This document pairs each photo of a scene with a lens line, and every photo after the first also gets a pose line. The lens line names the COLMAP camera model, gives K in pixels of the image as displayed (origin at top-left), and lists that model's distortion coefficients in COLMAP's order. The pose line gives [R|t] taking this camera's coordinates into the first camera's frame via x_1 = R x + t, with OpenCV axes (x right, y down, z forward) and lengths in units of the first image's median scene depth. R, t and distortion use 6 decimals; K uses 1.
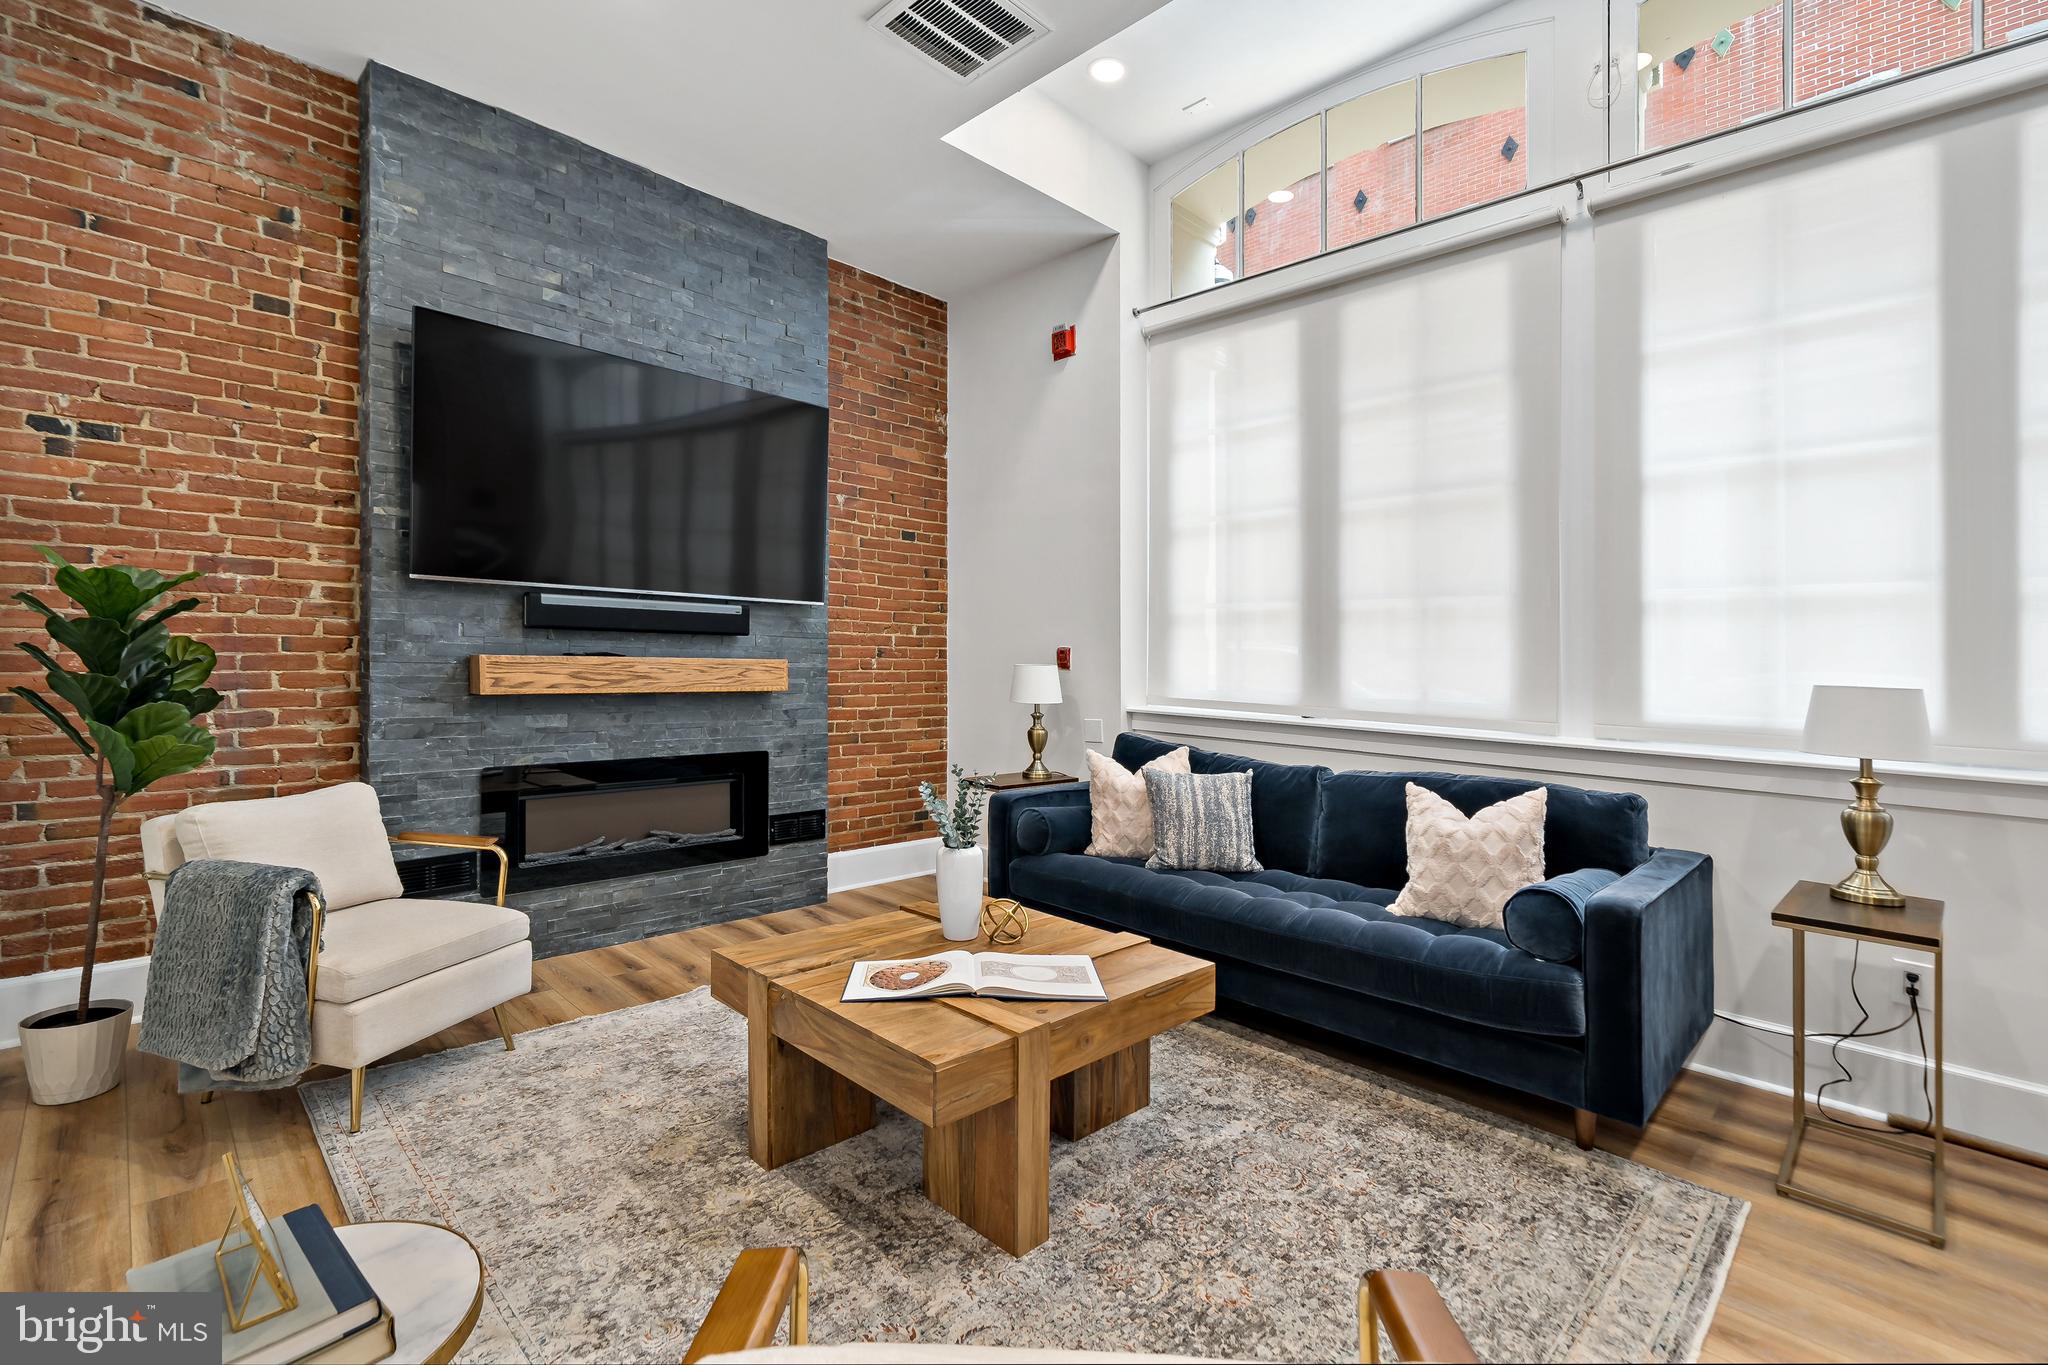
lens RADIAL K [[895.7, 0, 1024.5], [0, 895.7, 656.3], [0, 0, 1]] dist [0.004696, 0.000614]
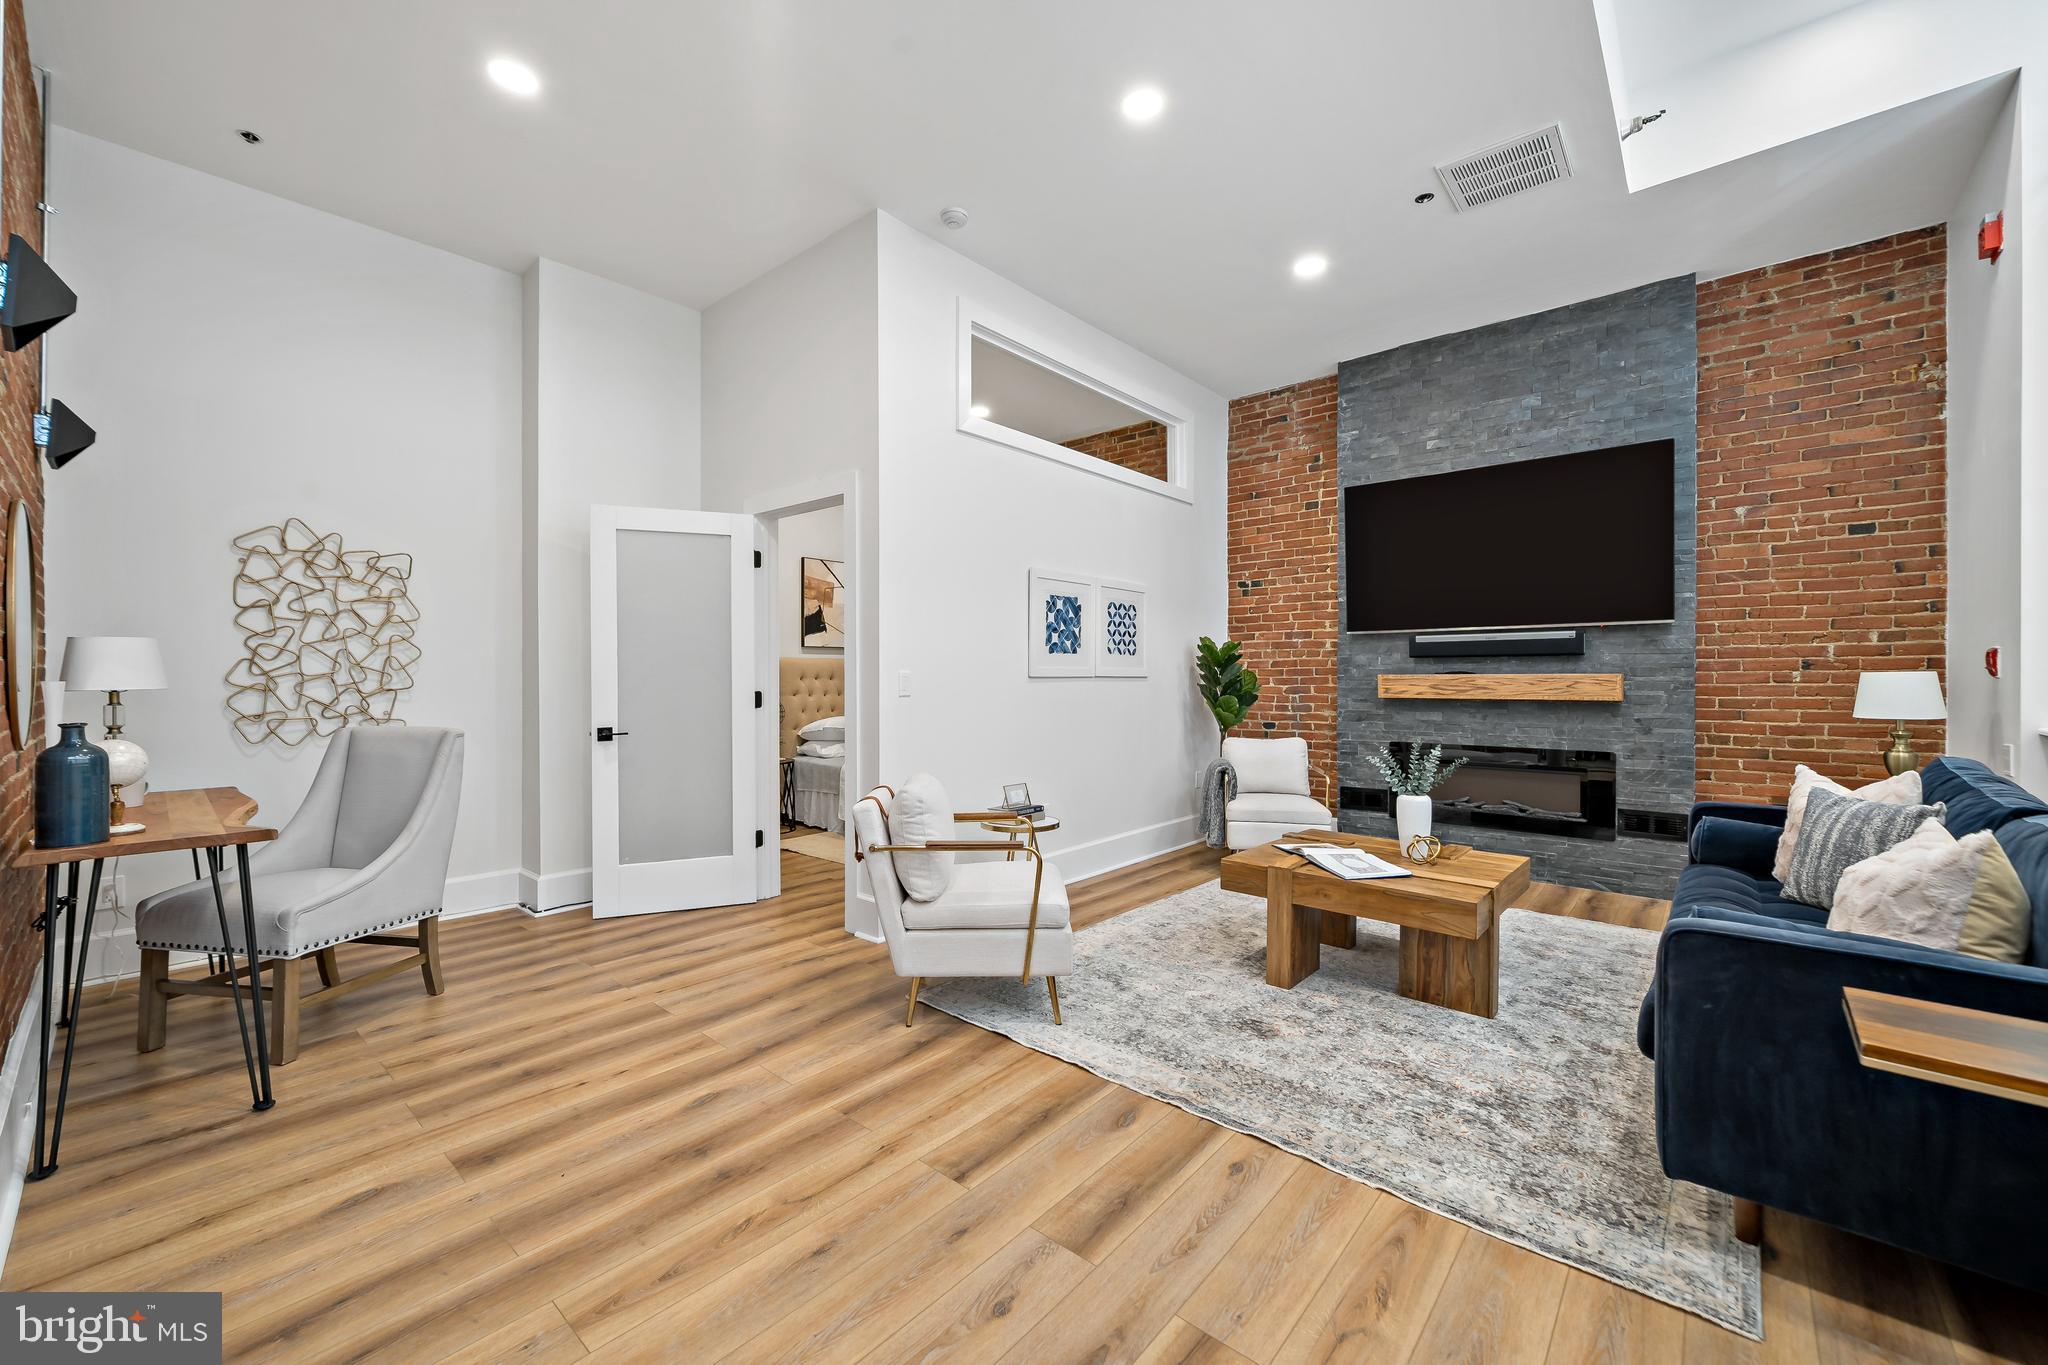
lens RADIAL K [[817.1, 0, 1000.2], [0, 817.1, 666.5], [0, 0, 1]] dist [-0.002106, -0.000203]
pose [[0.044102, -0.036027, -0.998377, 0.929234], [0.002756, 0.999350, -0.035941, 0.037326], [0.999023, -0.001166, 0.044172, 0.202805]]
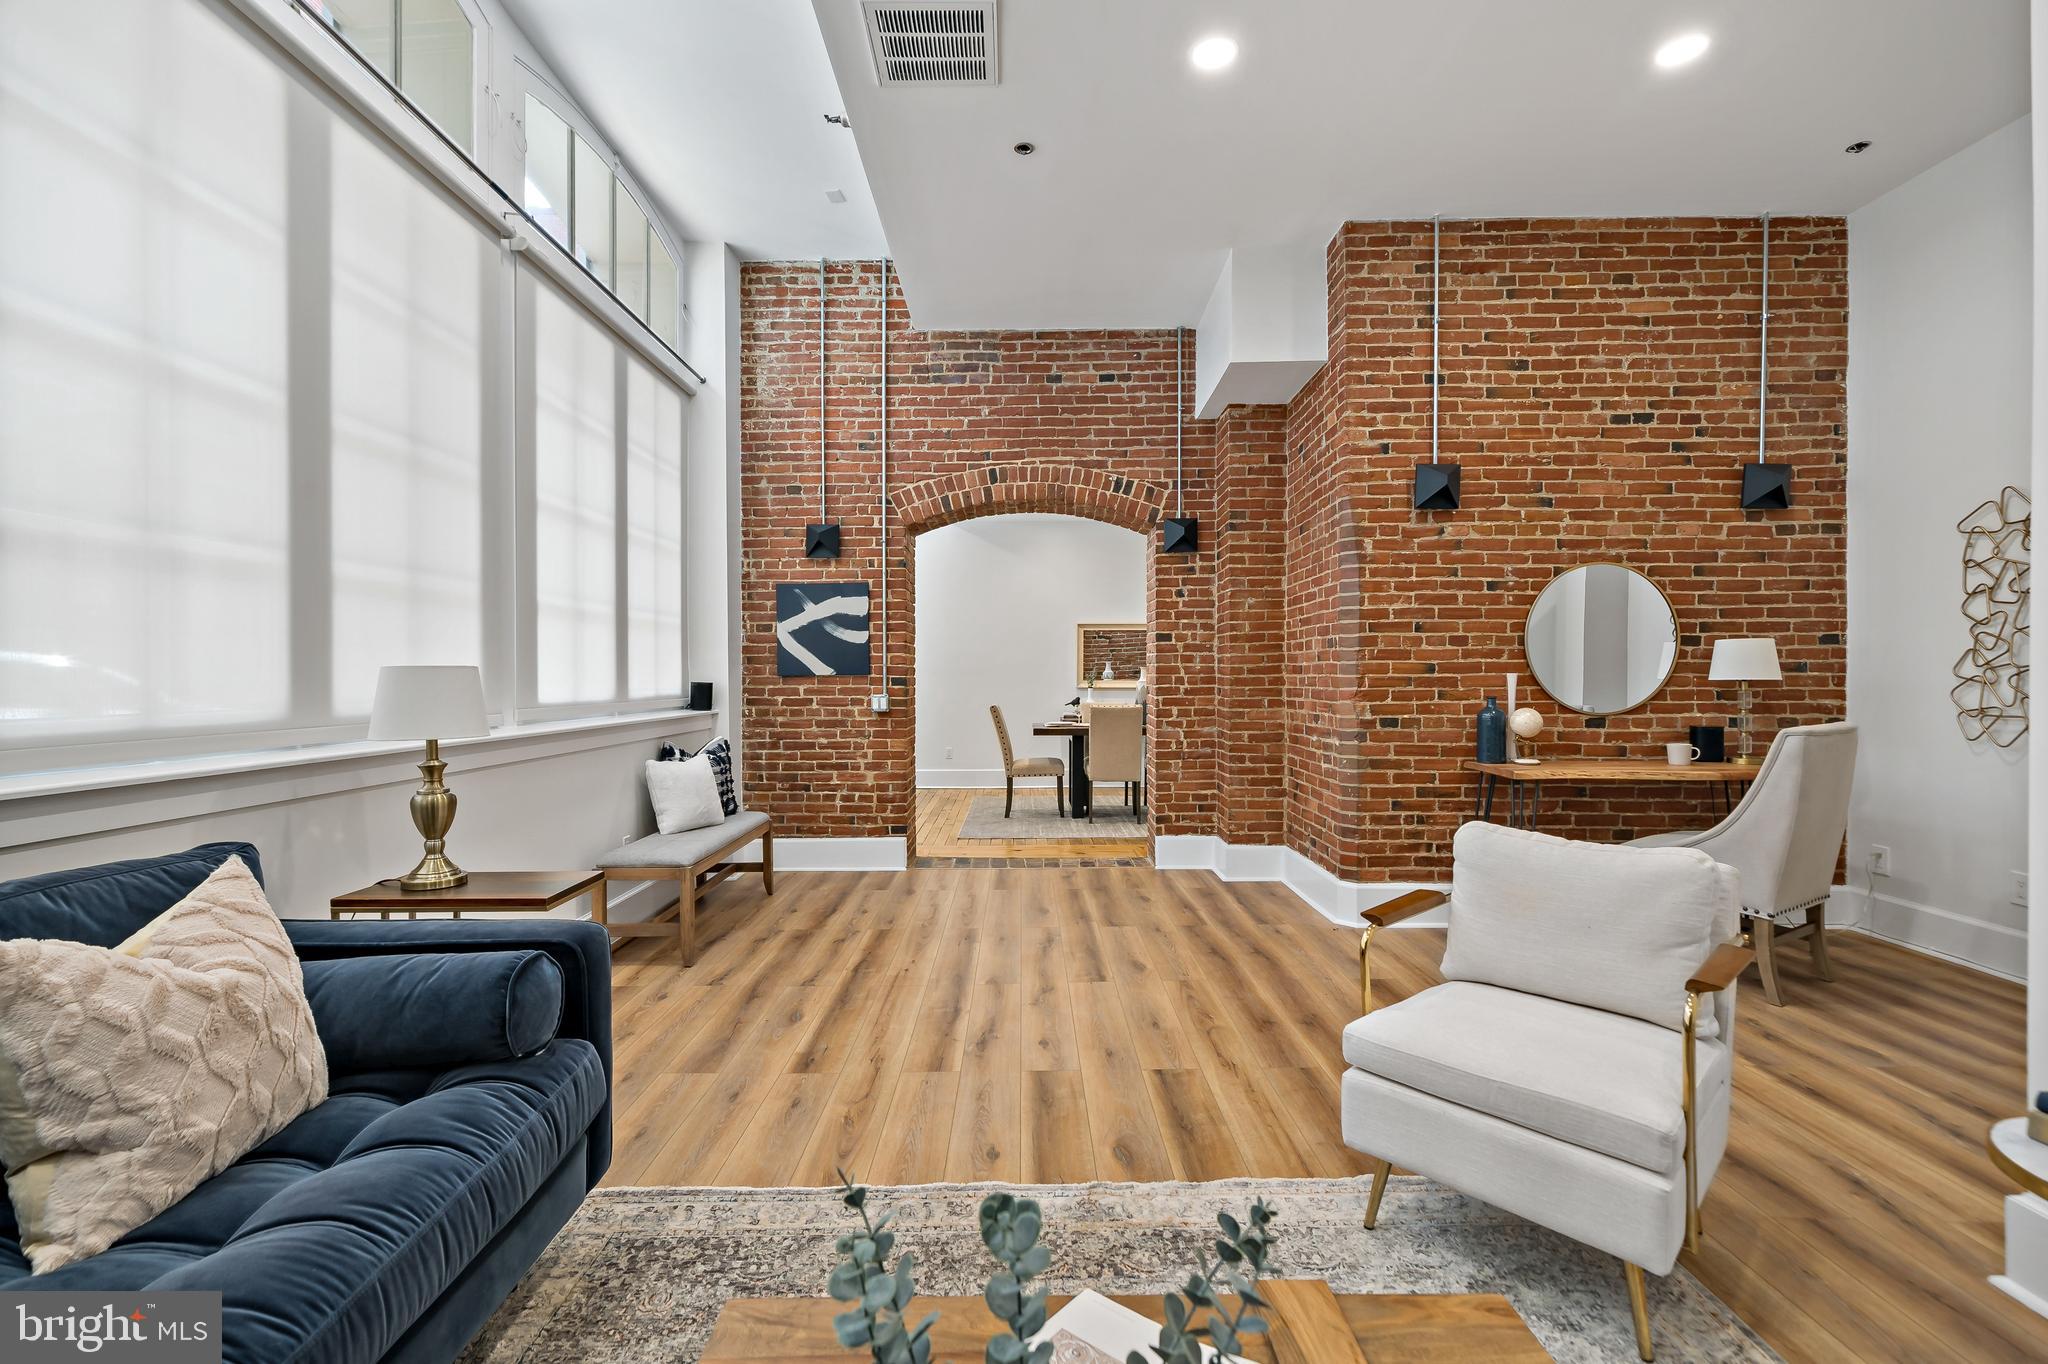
lens RADIAL K [[895.7, 0, 1053.4], [0, 895.7, 646.9], [0, 0, 1]] dist [0.004696, 0.000614]
pose [[-0.721915, 0.000394, 0.691981, -0.148477], [-0.012870, 0.999819, -0.013996, 0.012683], [-0.691862, -0.019010, -0.721780, 0.848505]]
